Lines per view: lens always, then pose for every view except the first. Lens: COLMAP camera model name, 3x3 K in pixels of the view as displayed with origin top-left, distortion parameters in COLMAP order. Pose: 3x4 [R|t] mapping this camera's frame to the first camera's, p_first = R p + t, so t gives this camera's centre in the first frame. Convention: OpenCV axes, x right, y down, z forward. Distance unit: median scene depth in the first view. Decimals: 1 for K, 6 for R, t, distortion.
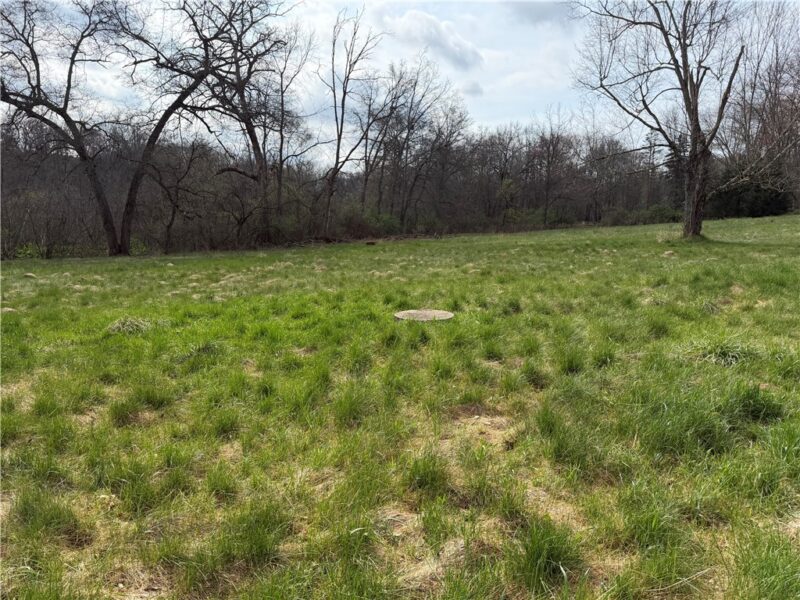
lens RADIAL K [[551.6, 0, 408.1], [0, 551.6, 306.0], [0, 0, 1]] dist [0.029841, -0.045224]
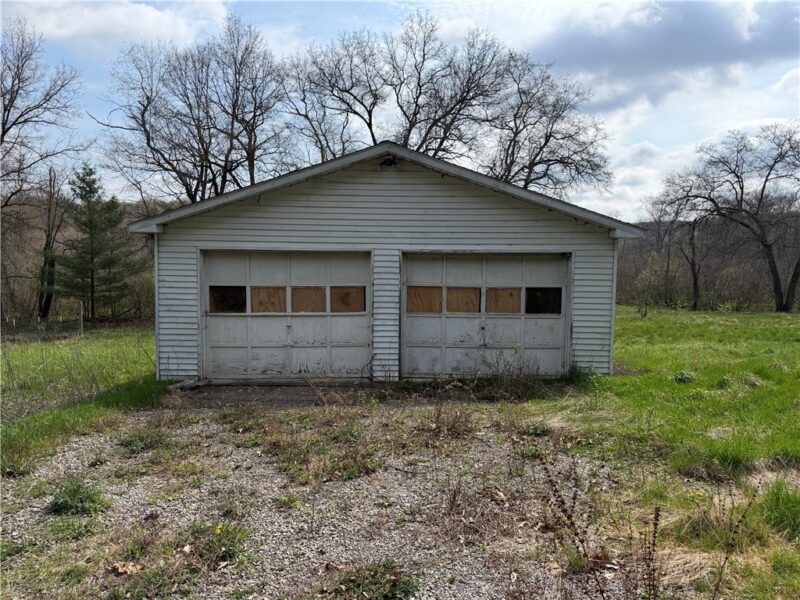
lens RADIAL K [[551.6, 0, 404.5], [0, 551.6, 300.6], [0, 0, 1]] dist [0.029841, -0.045224]
pose [[0.401924, 0.034621, -0.915019, 0.423593], [-0.134023, 0.990748, -0.021384, 0.044197], [0.905812, 0.131228, 0.402845, -0.492469]]
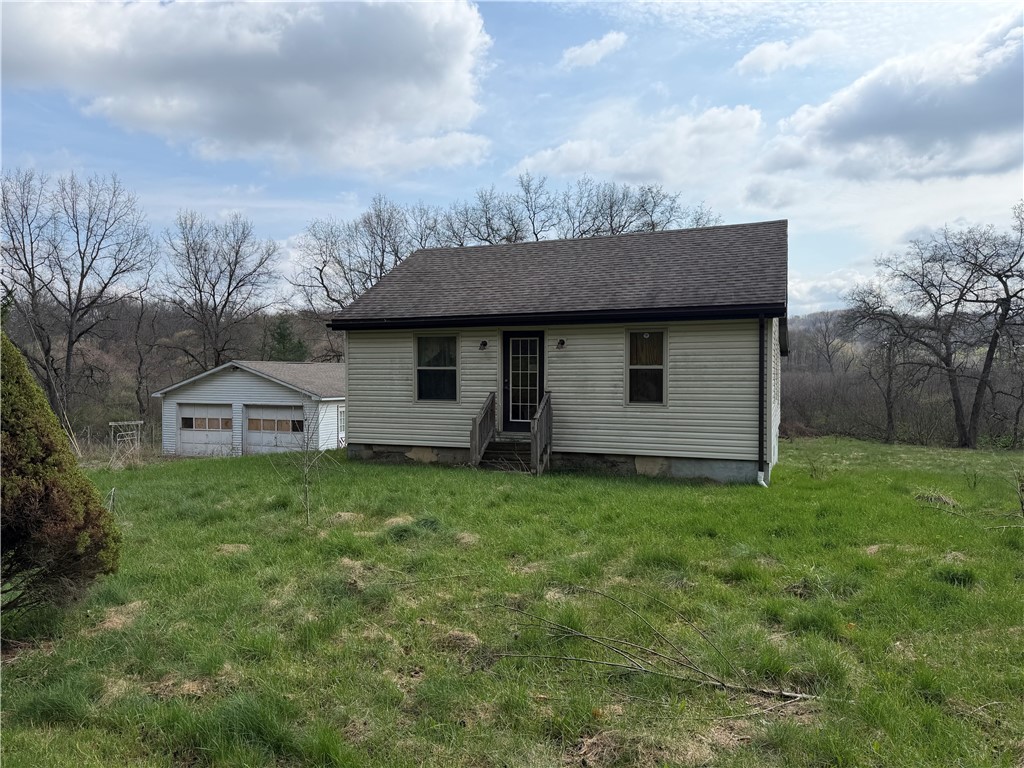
lens RADIAL K [[706.0, 0, 511.4], [0, 706.0, 385.2], [0, 0, 1]] dist [0.029841, -0.045224]
pose [[0.057348, -0.019548, -0.998163, 1.084389], [-0.151296, 0.988091, -0.028043, -0.039754], [0.986824, 0.152626, 0.053707, -0.085989]]
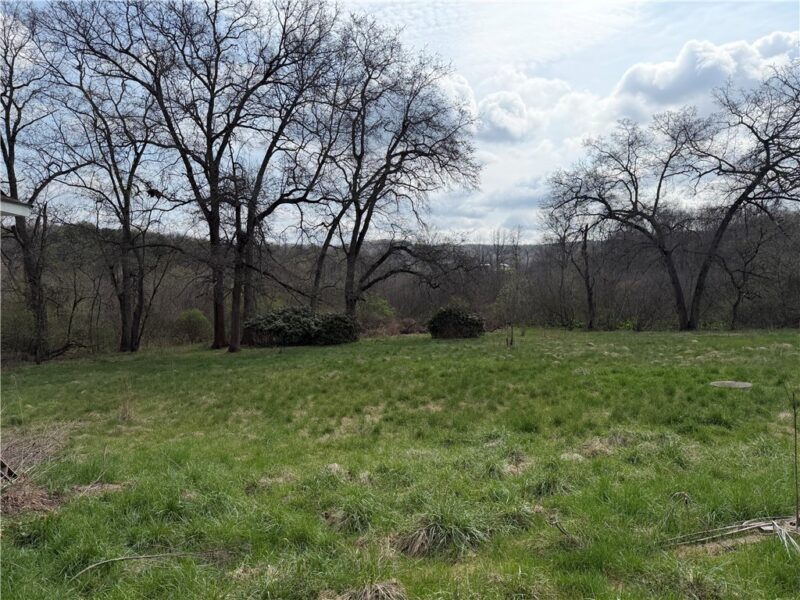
lens RADIAL K [[551.6, 0, 400.6], [0, 551.6, 297.7], [0, 0, 1]] dist [0.029841, -0.045224]
pose [[0.510097, -0.017287, -0.859943, 0.209639], [-0.101914, 0.991540, -0.080385, -0.002301], [0.854058, 0.128644, 0.504020, -0.147056]]
